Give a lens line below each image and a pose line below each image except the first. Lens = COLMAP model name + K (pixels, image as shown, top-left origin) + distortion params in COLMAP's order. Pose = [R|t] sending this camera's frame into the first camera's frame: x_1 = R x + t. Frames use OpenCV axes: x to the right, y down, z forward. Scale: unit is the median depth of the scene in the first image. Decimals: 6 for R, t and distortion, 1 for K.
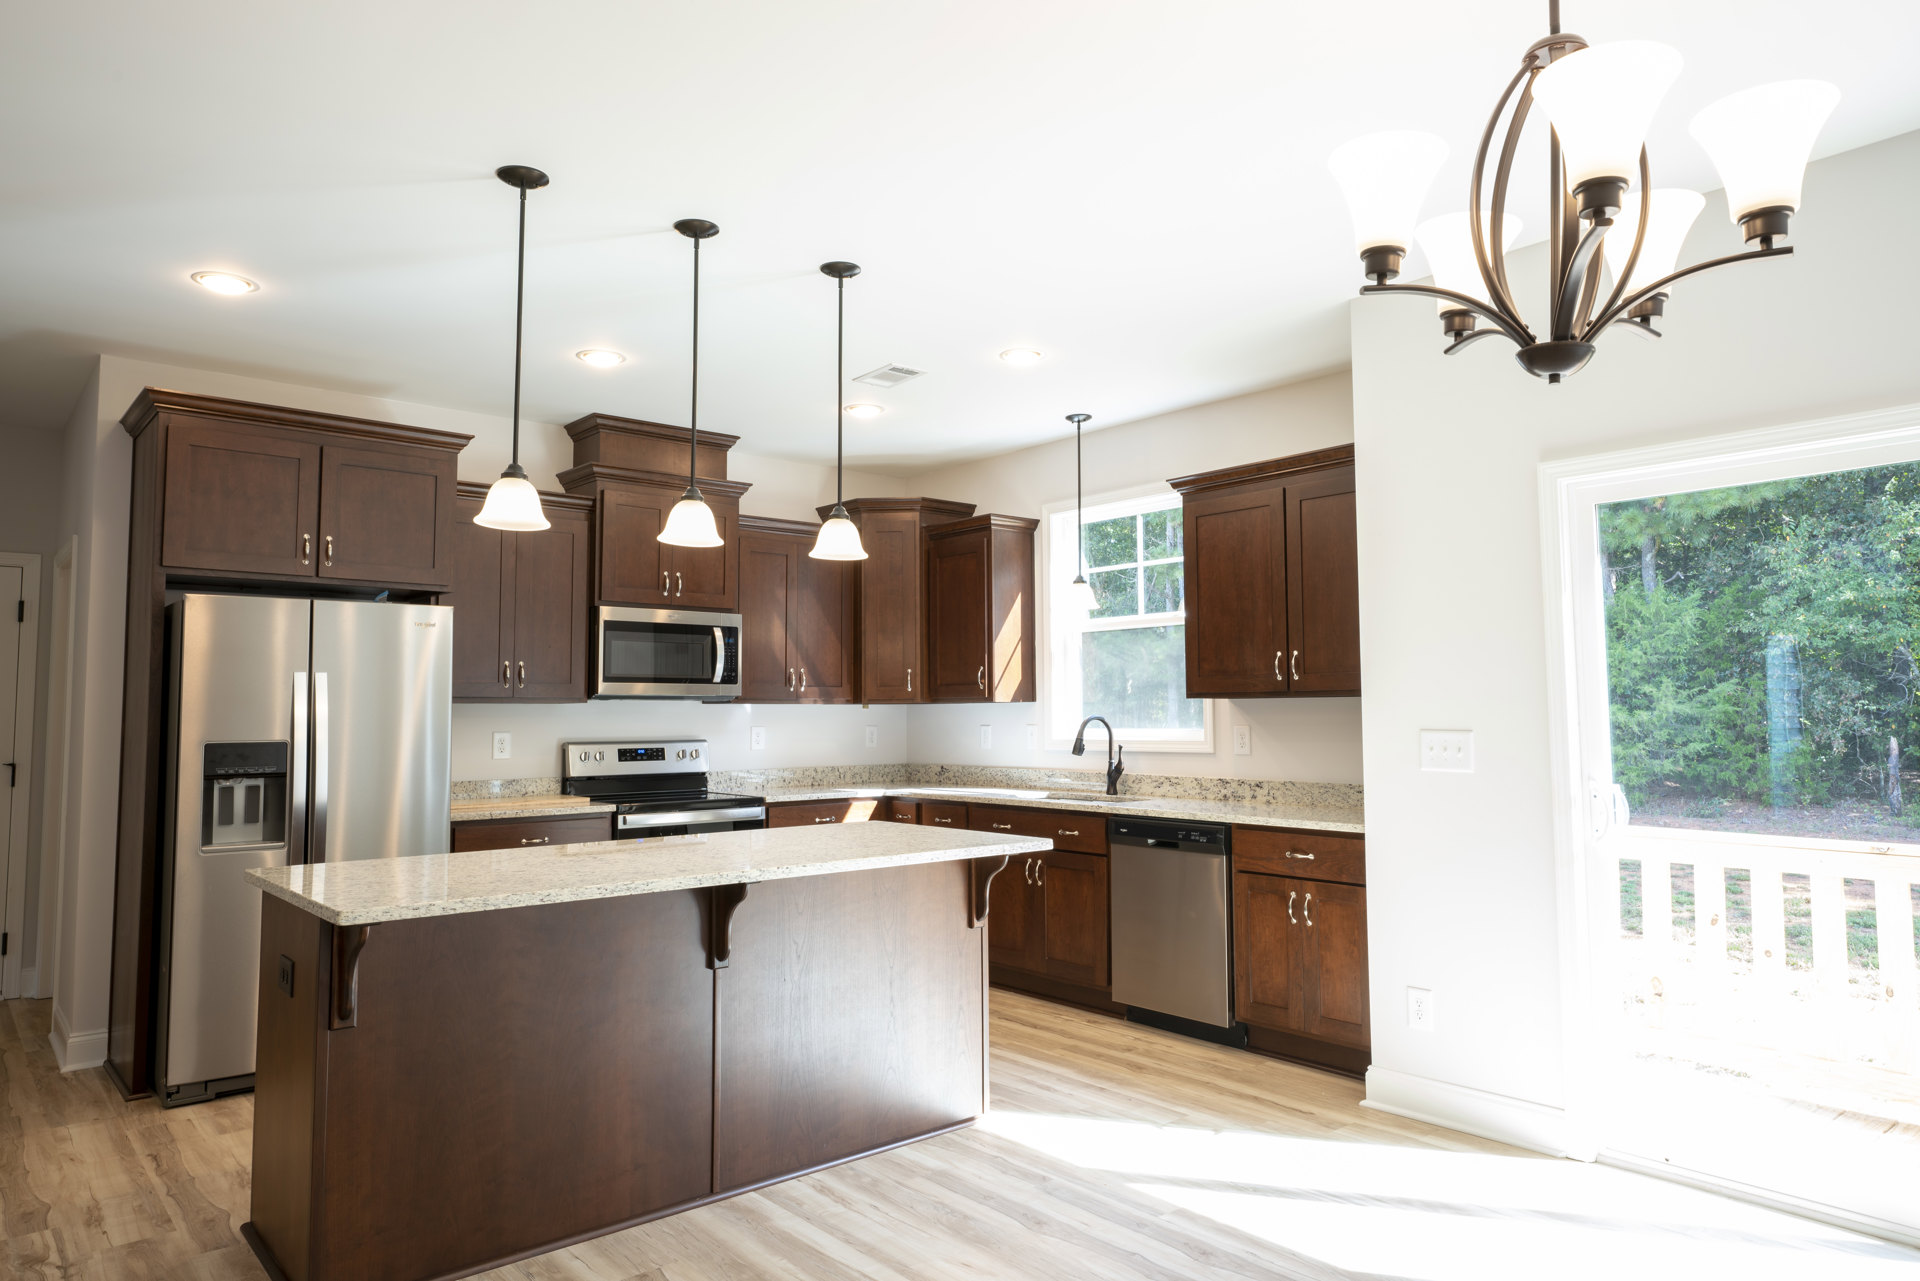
lens RADIAL K [[1209.6, 0, 959.8], [0, 1209.6, 641.4], [0, 0, 1]] dist [0.021806, -0.003186]
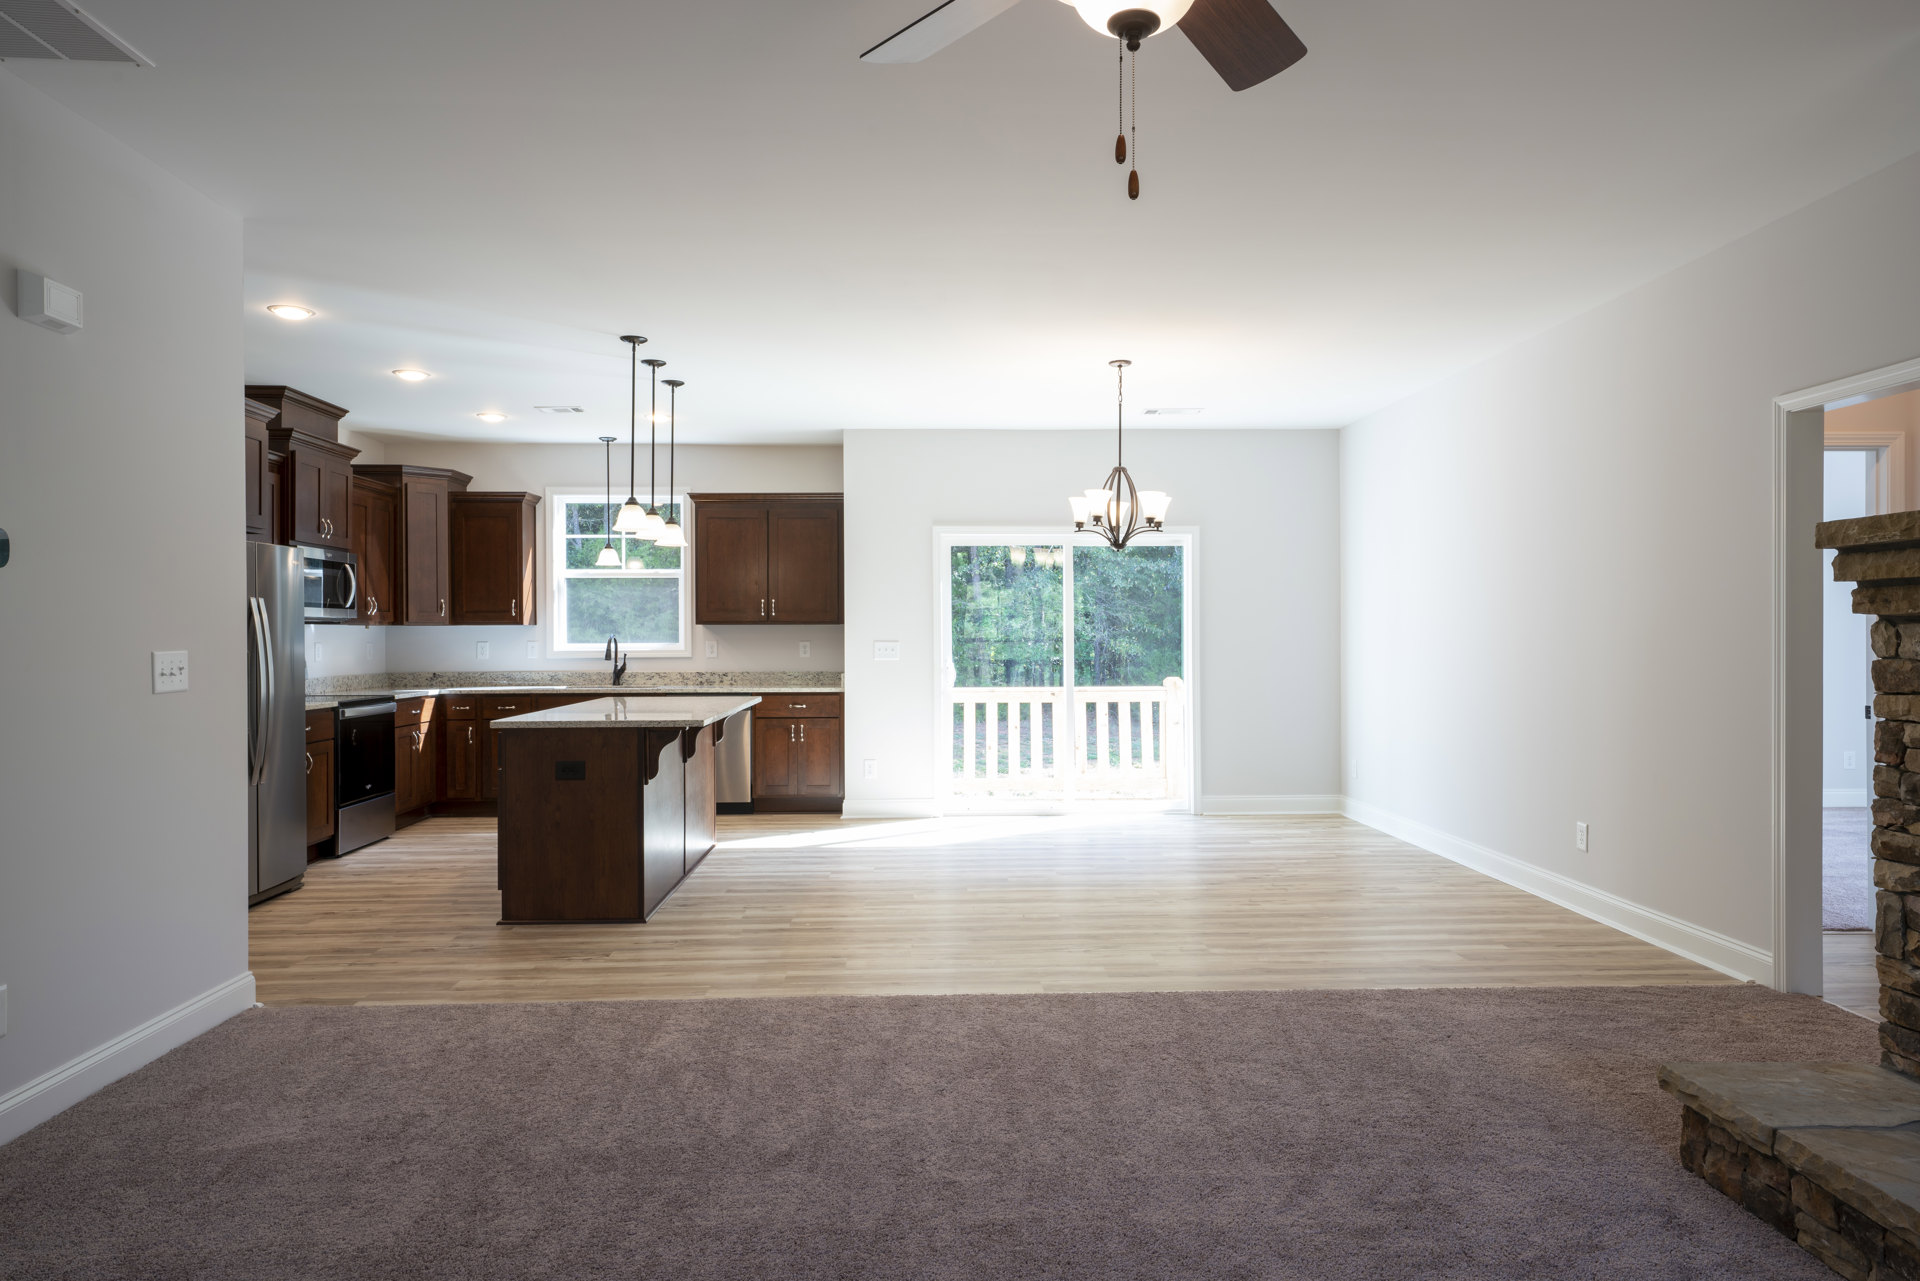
lens RADIAL K [[1209.6, 0, 960.0], [0, 1209.6, 639.0], [0, 0, 1]] dist [0.021806, -0.003186]
pose [[0.622024, -0.000370, 0.782998, -1.043400], [-0.048445, 0.998066, 0.038958, -0.019203], [-0.781498, -0.062165, 0.620803, -0.391425]]
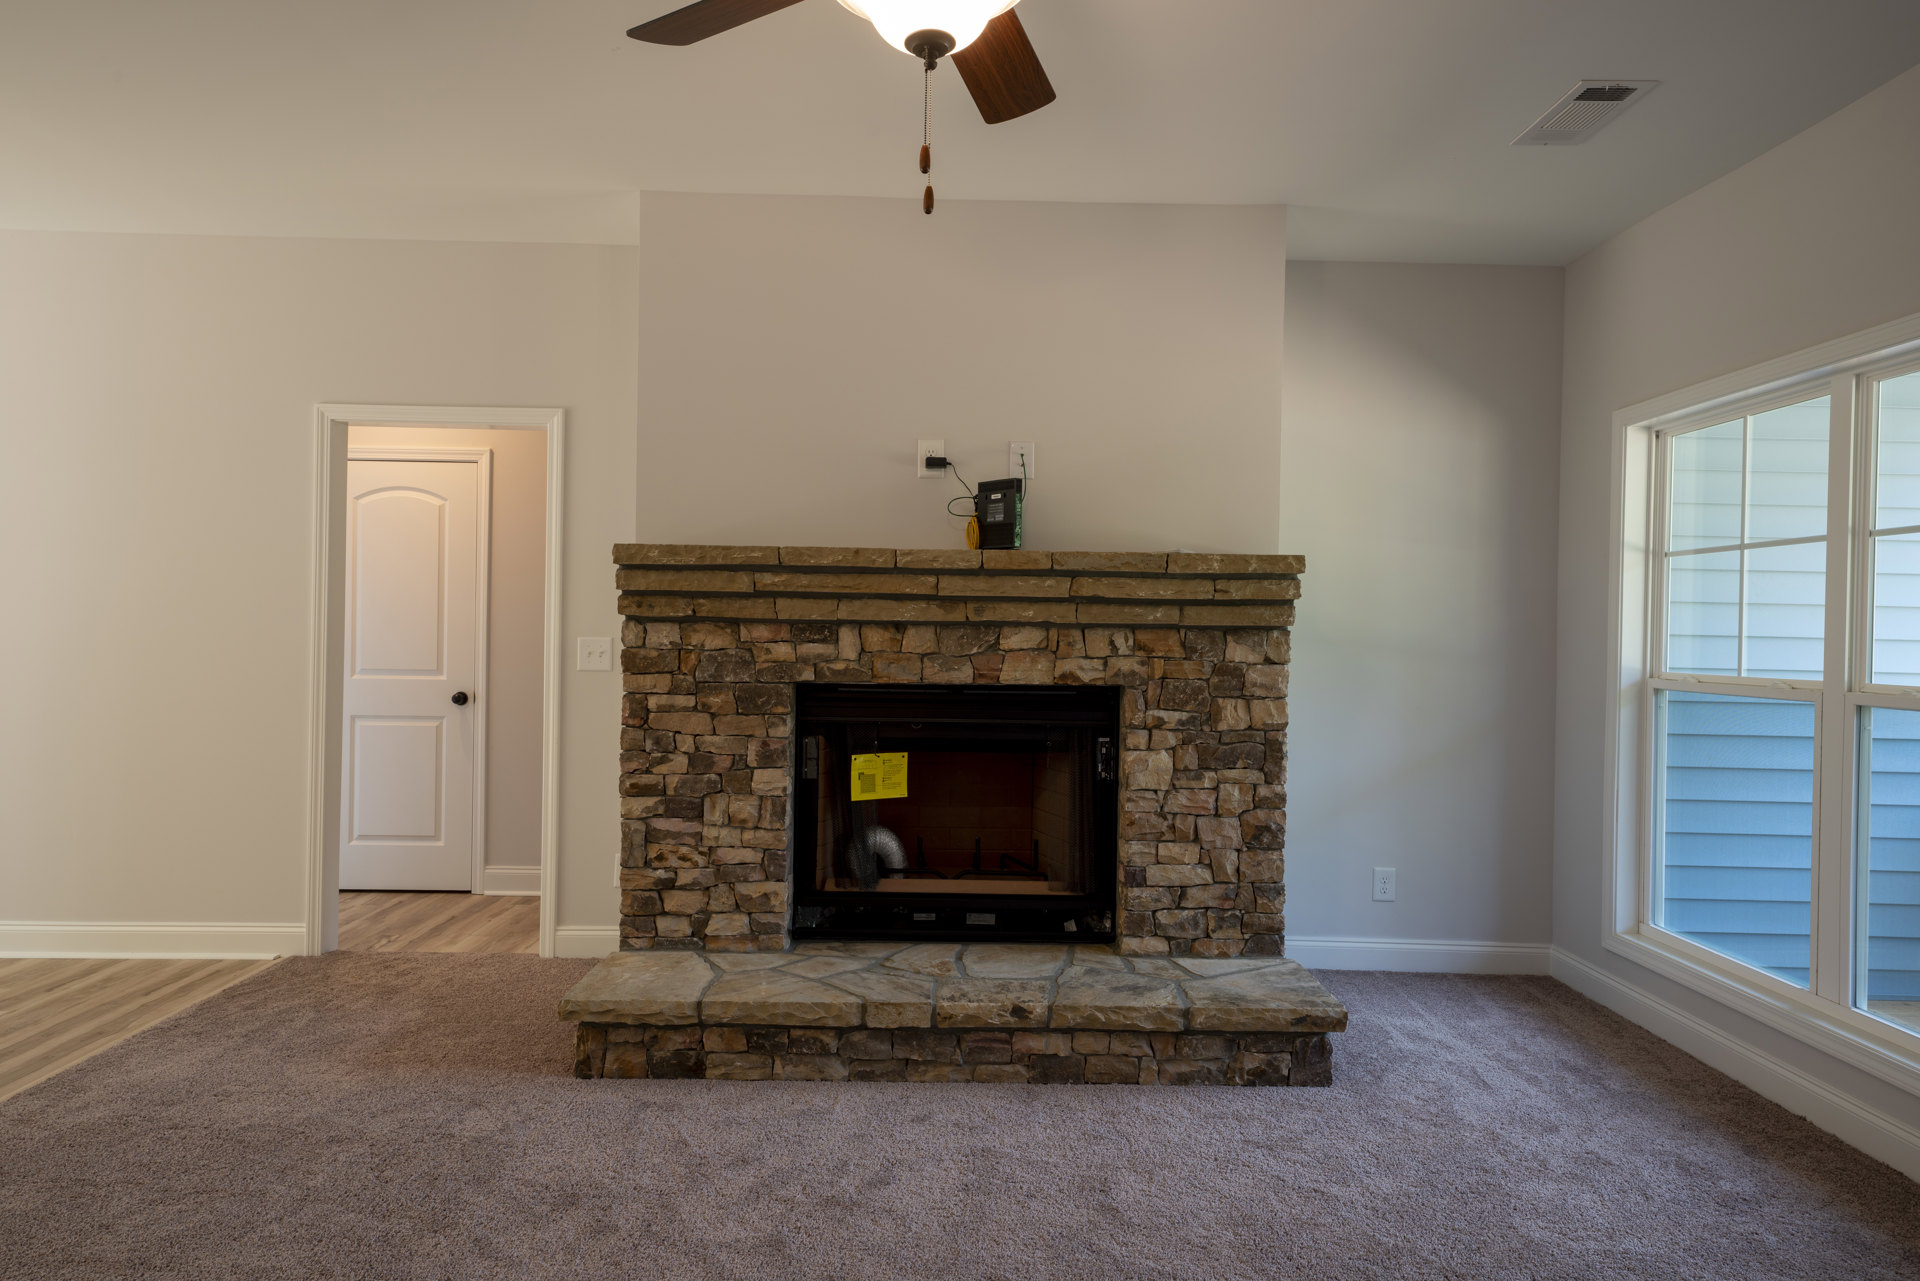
lens RADIAL K [[1209.6, 0, 954.1], [0, 1209.6, 638.7], [0, 0, 1]] dist [0.021806, -0.003186]
pose [[-0.767392, -0.012424, 0.641057, -0.965069], [-0.053694, 0.997546, -0.044942, 0.012444], [-0.638926, -0.068909, -0.766176, 0.140414]]
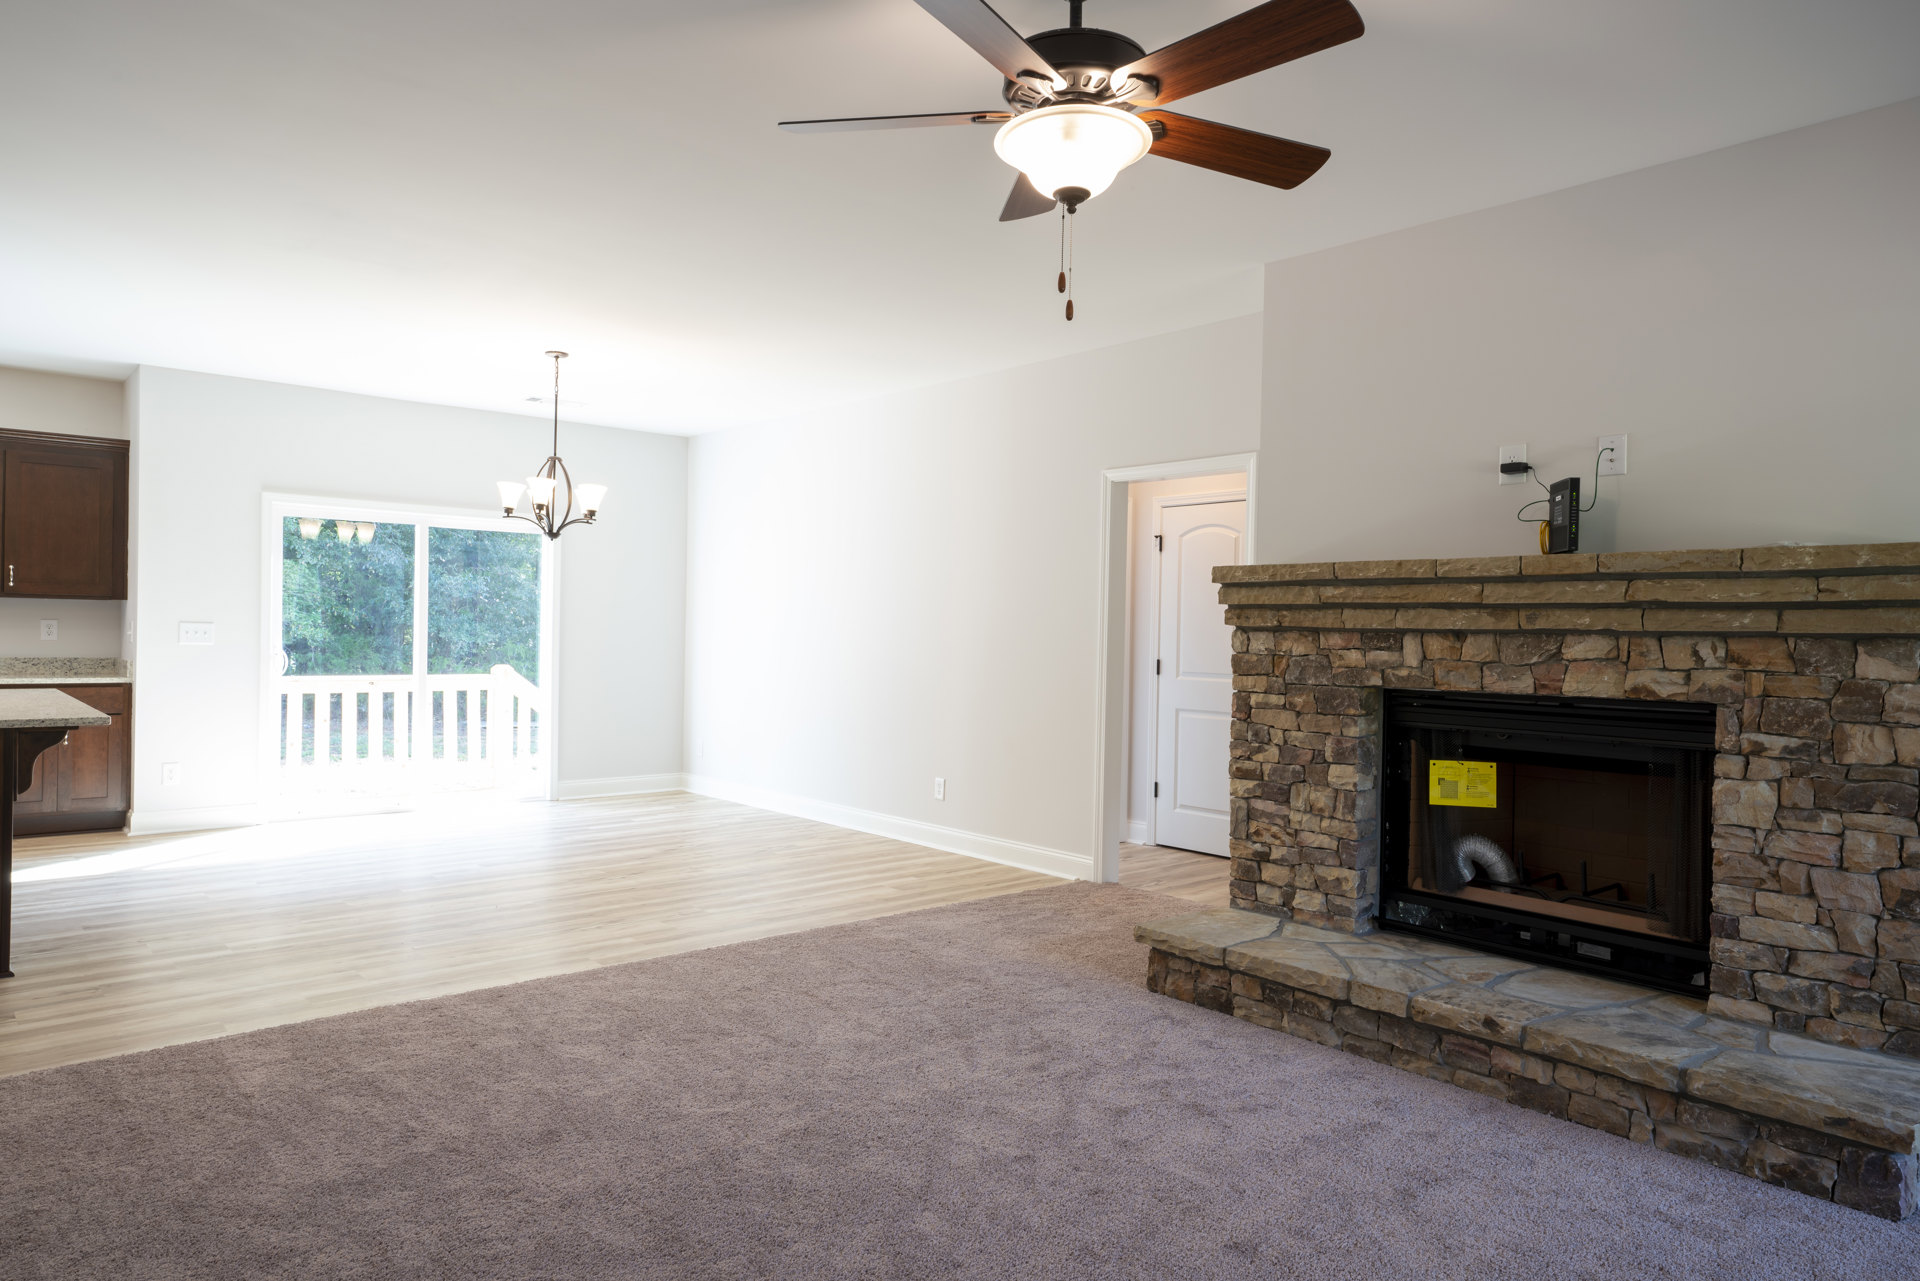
lens RADIAL K [[1209.6, 0, 957.7], [0, 1209.6, 637.4], [0, 0, 1]] dist [0.021806, -0.003186]
pose [[-0.009348, -0.001633, 0.999955, -1.256795], [-0.082844, 0.996562, 0.000854, -0.001909], [-0.996519, -0.082833, -0.009451, -0.125419]]
